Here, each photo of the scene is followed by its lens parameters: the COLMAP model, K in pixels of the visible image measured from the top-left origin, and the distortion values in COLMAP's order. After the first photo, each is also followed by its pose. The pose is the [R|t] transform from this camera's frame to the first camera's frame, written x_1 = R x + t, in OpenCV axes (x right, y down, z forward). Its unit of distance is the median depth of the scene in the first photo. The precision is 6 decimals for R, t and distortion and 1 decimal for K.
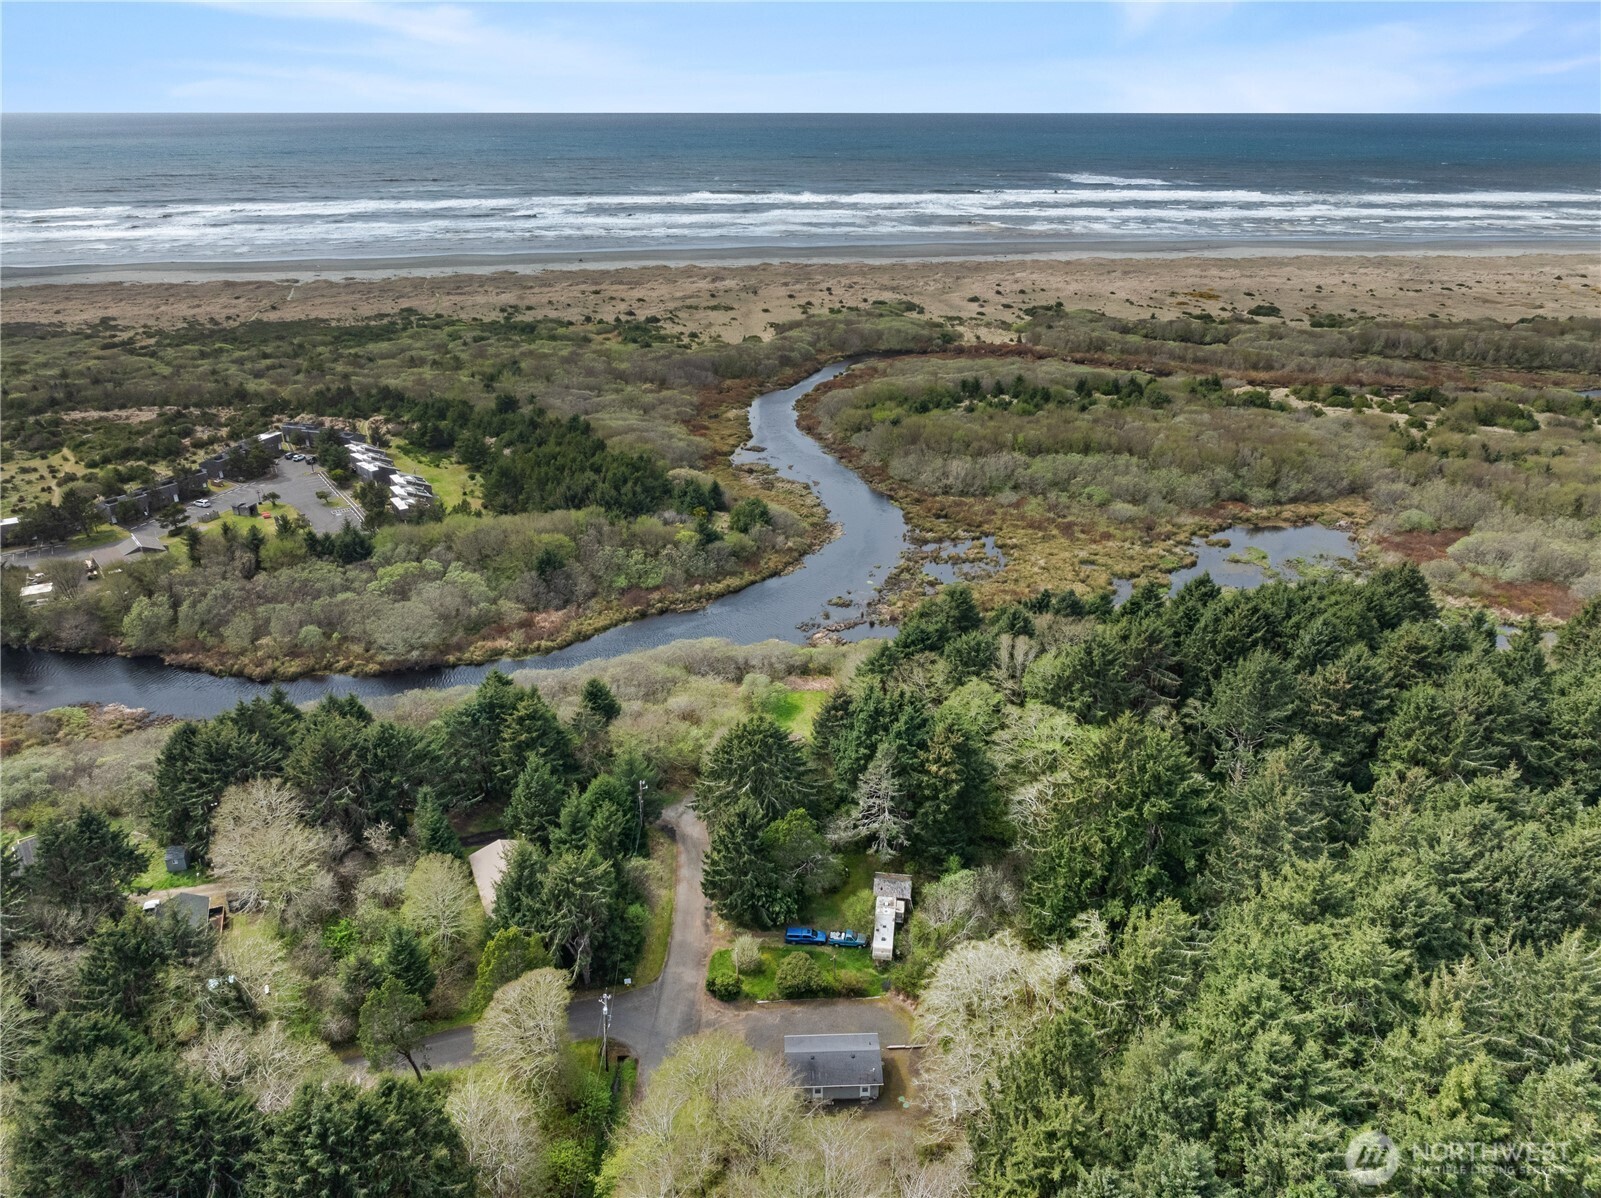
lens RADIAL K [[1095.9, 0, 800.5], [0, 1095.9, 599.0], [0, 0, 1]] dist [-0.036819, -0.001039]
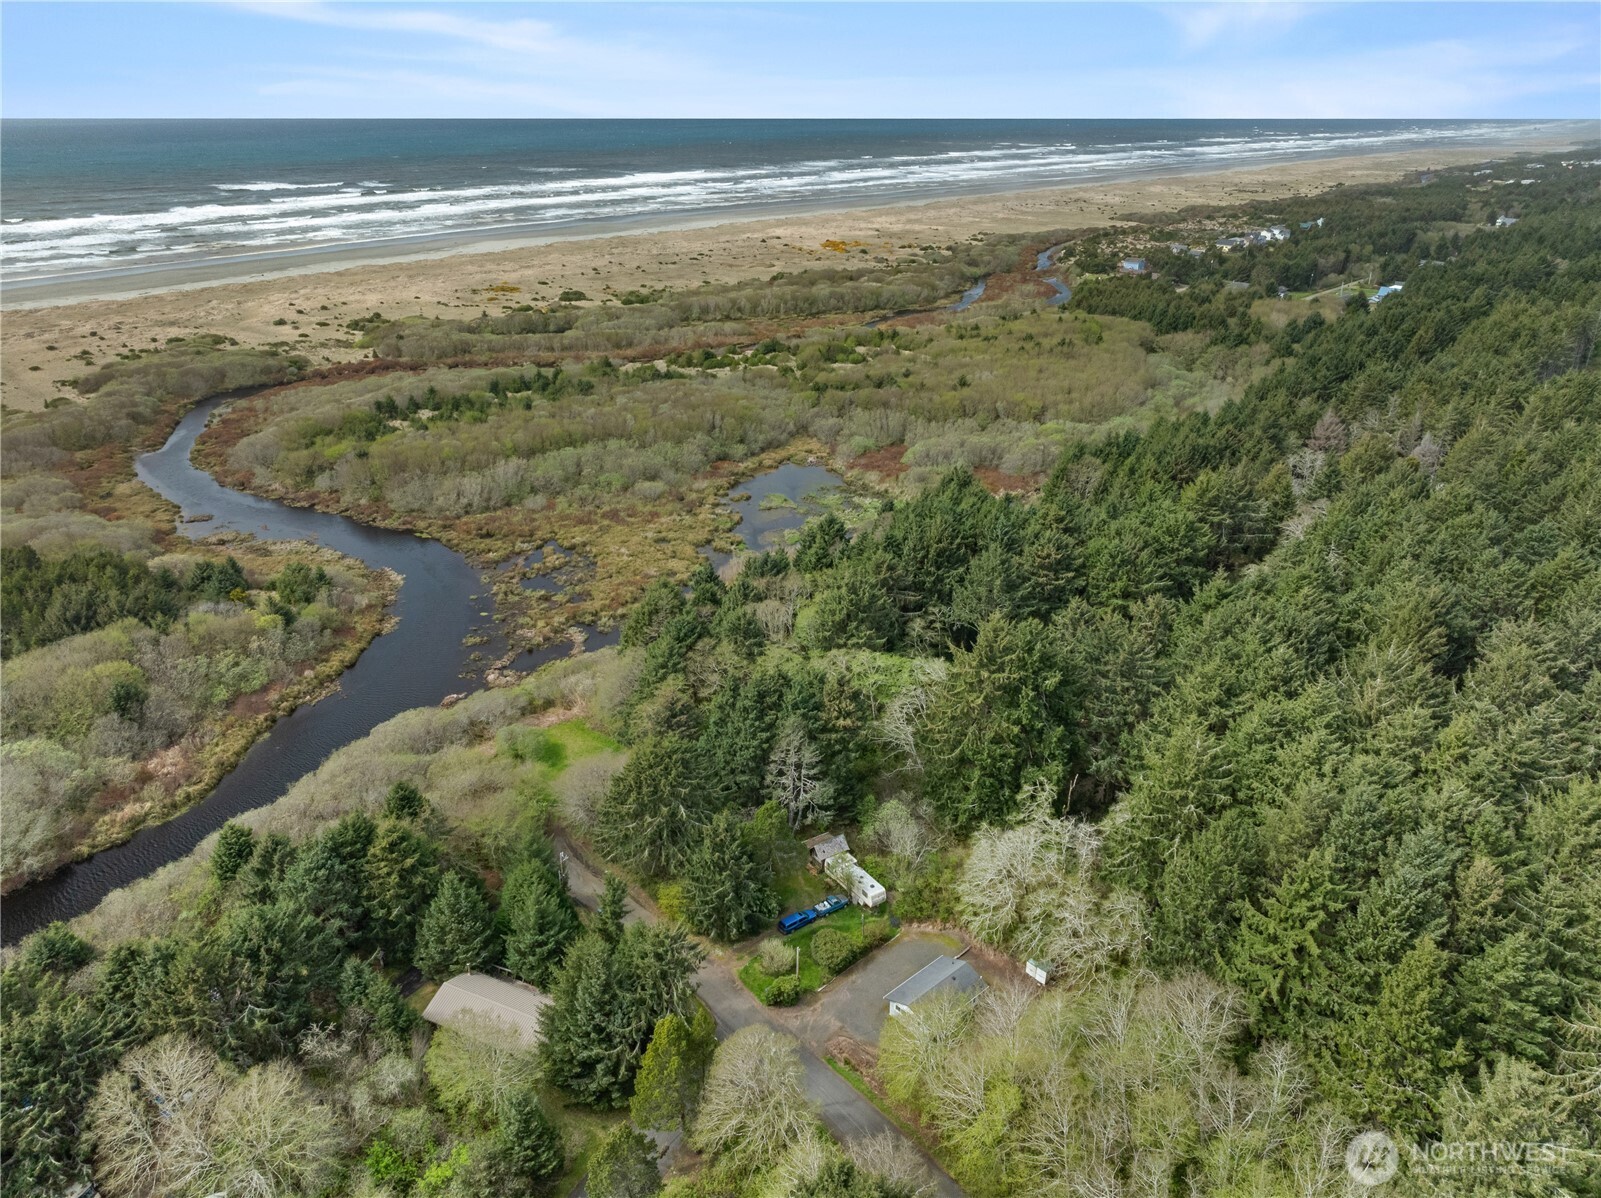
lens RADIAL K [[1107.0, 0, 793.8], [0, 1107.0, 608.8], [0, 0, 1]] dist [-0.040910, 0.000695]
pose [[0.767514, -0.270717, 0.581063, -0.227159], [0.268538, 0.958863, 0.092027, -0.028444], [-0.582073, 0.085406, 0.808639, 0.064796]]
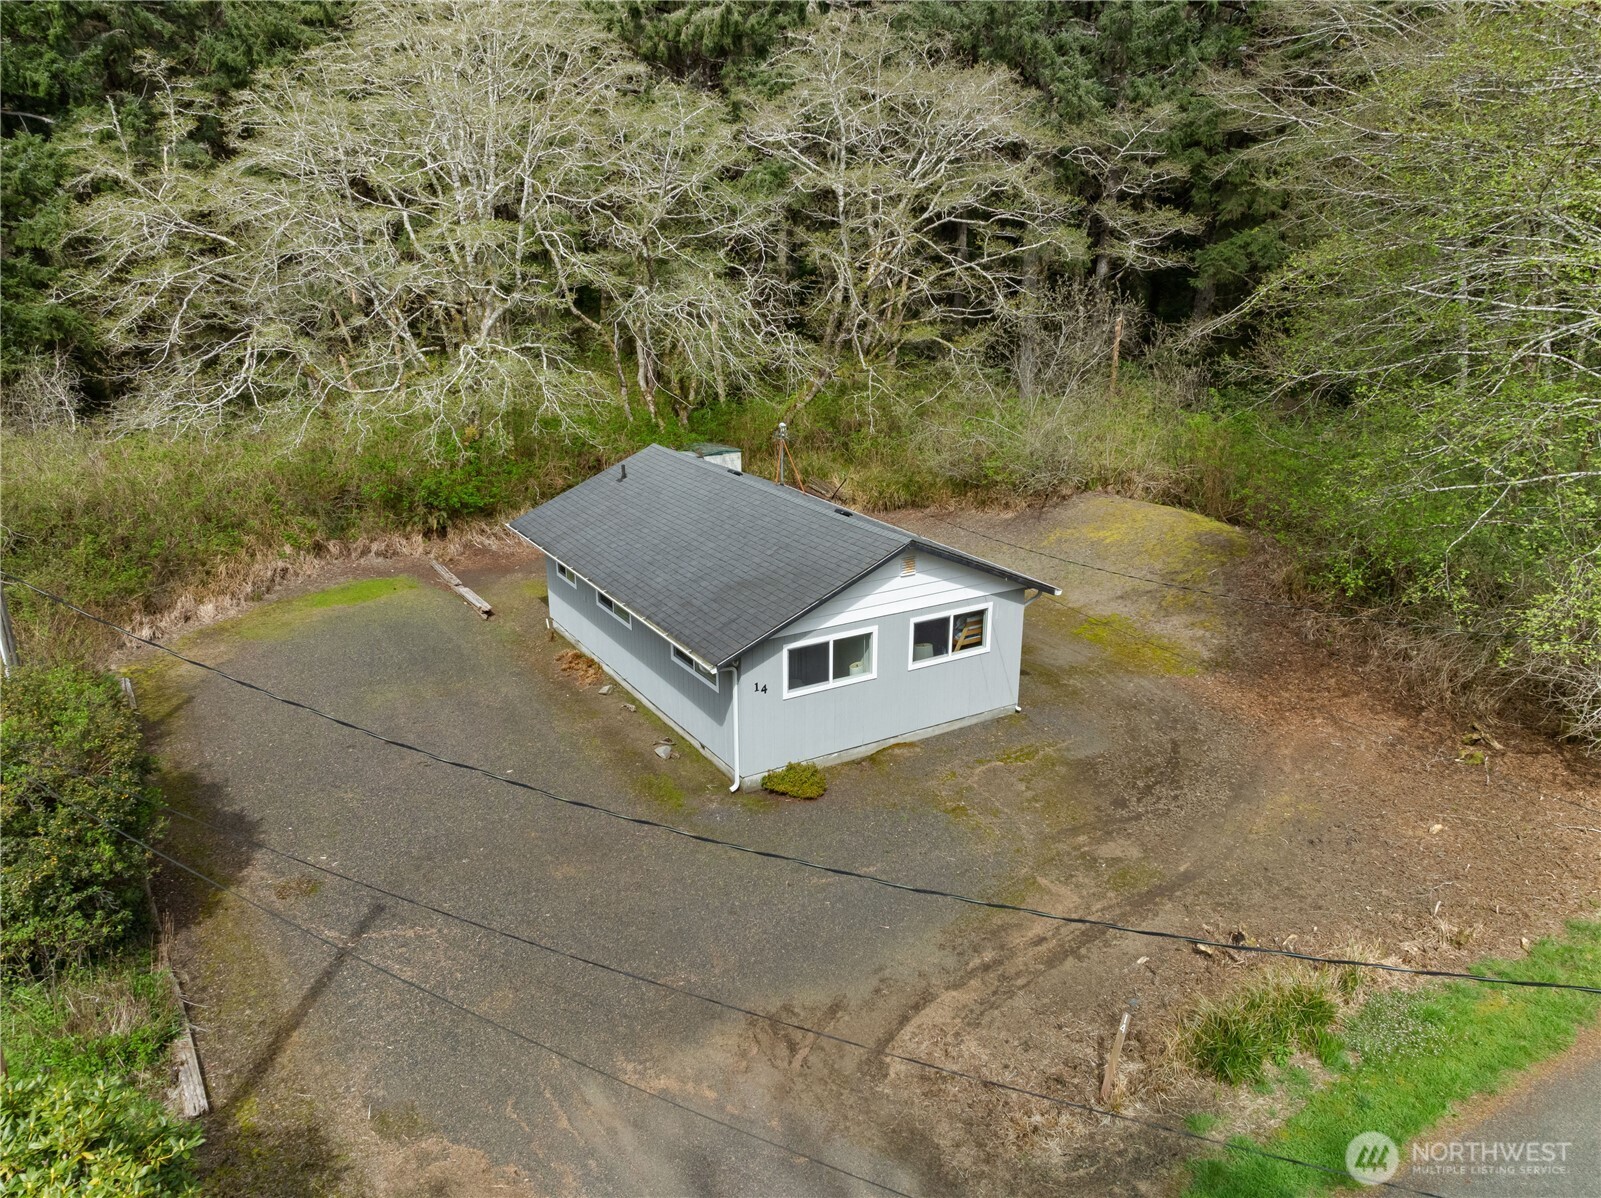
lens RADIAL K [[1107.0, 0, 793.8], [0, 1107.0, 608.8], [0, 0, 1]] dist [-0.040910, 0.000695]
pose [[-0.474176, -0.283787, 0.833440, -0.051993], [0.359528, 0.801691, 0.477526, 0.127440], [-0.803677, 0.526076, -0.278113, 0.395331]]
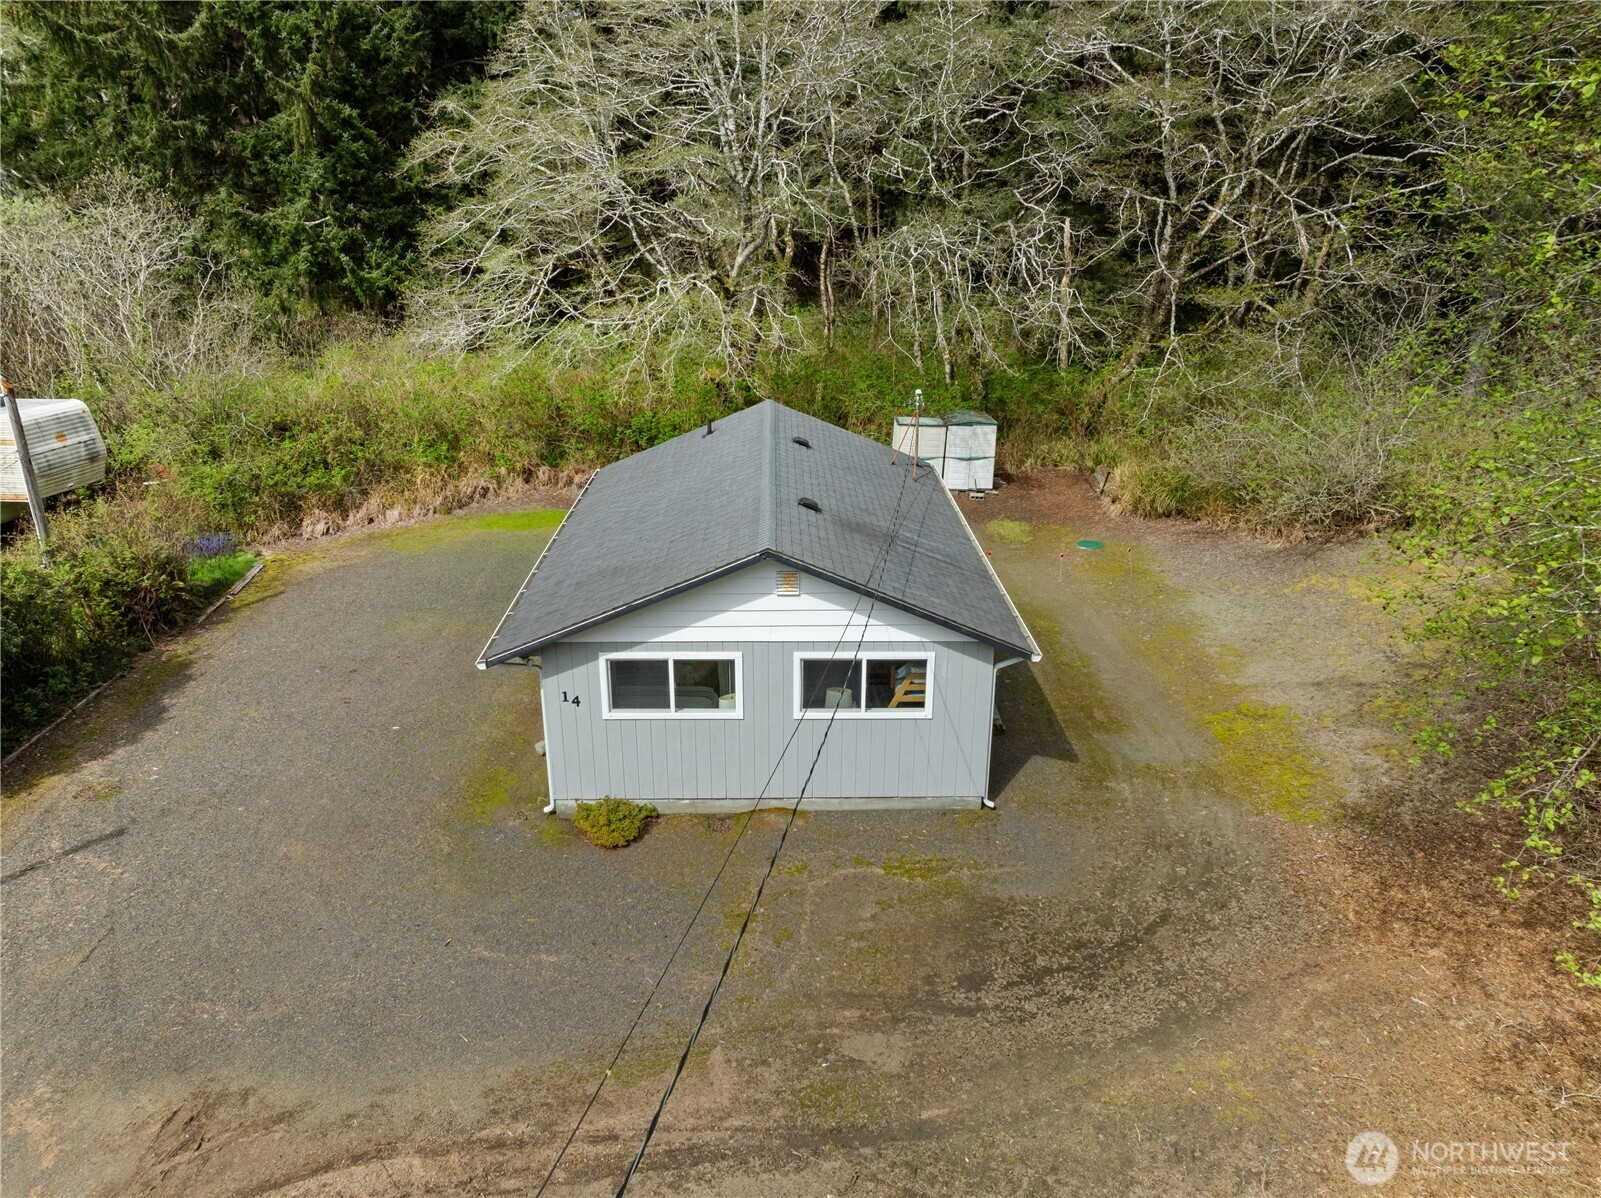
lens RADIAL K [[1107.0, 0, 793.8], [0, 1107.0, 608.8], [0, 0, 1]] dist [-0.040910, 0.000695]
pose [[0.018402, -0.355471, 0.934506, -0.046680], [0.402343, 0.858280, 0.318553, 0.143202], [-0.915304, 0.370130, 0.158815, 0.365337]]
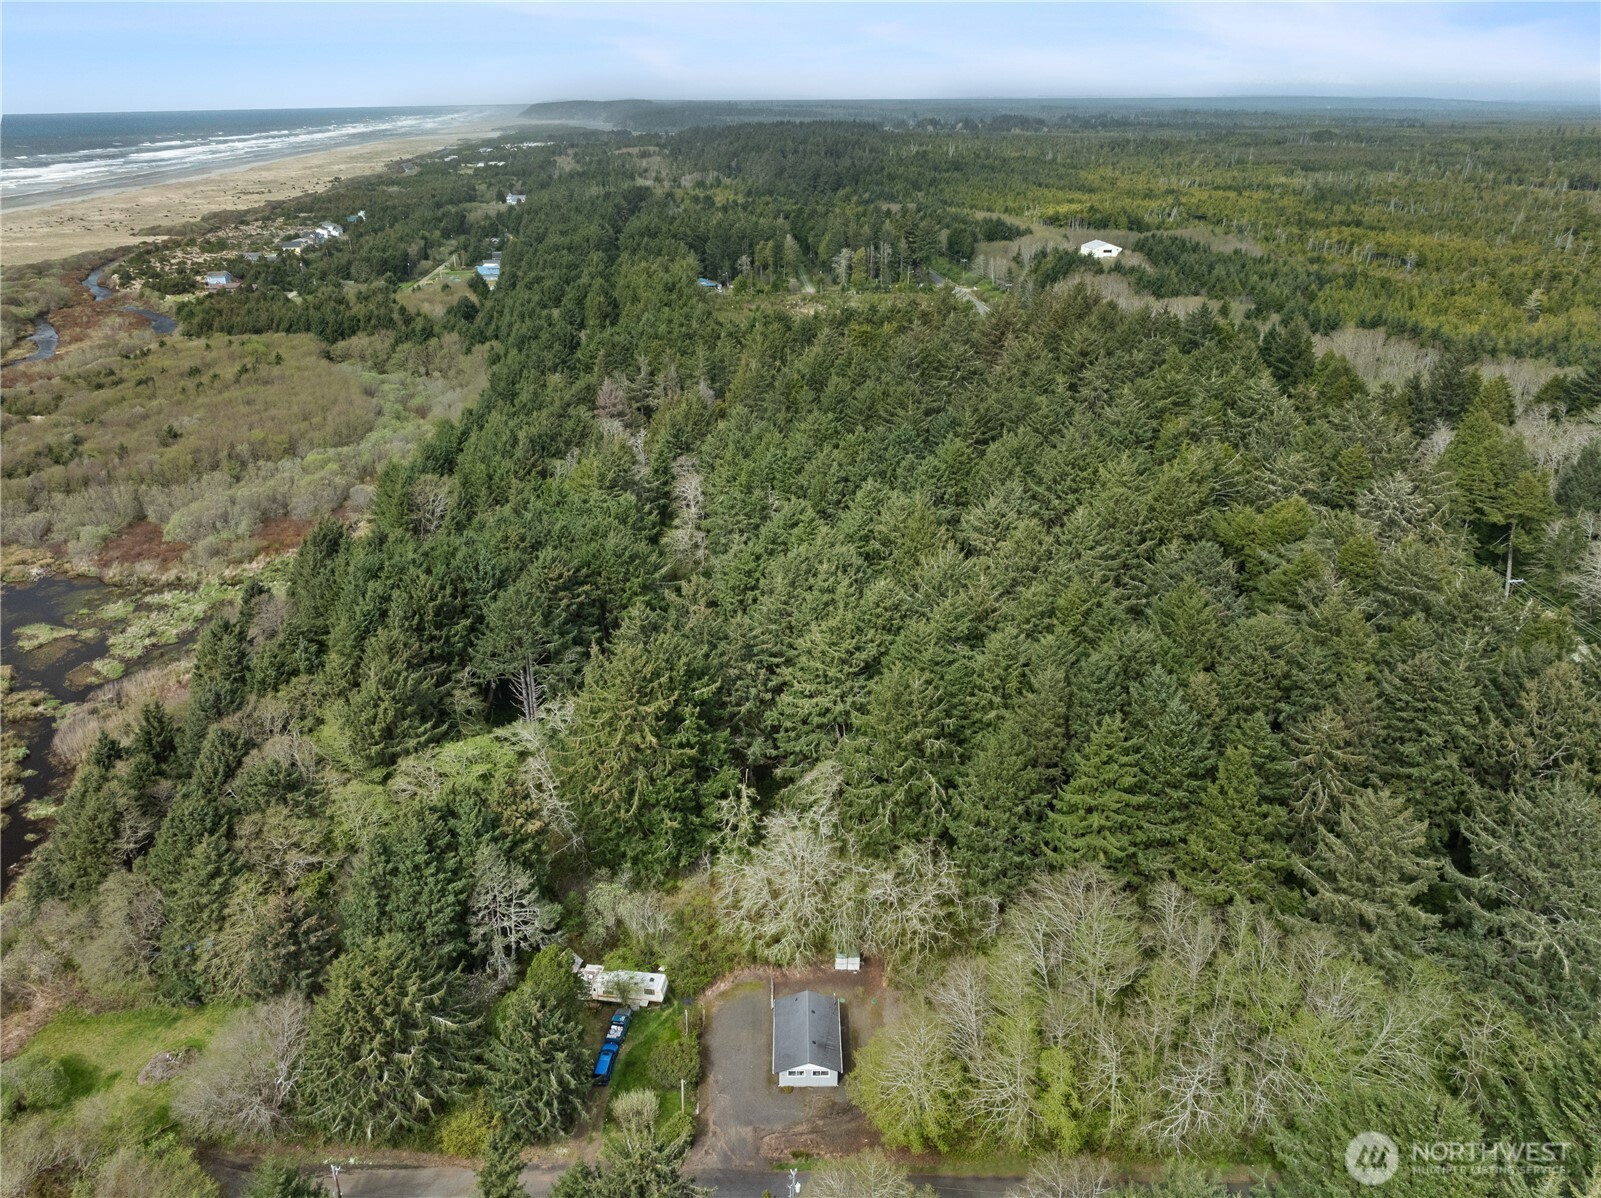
lens RADIAL K [[1107.0, 0, 793.8], [0, 1107.0, 608.8], [0, 0, 1]] dist [-0.040910, 0.000695]
pose [[0.040251, -0.422924, 0.905271, -0.269888], [0.418601, 0.829802, 0.369054, -0.104725], [-0.907278, 0.364093, 0.210436, 0.246135]]
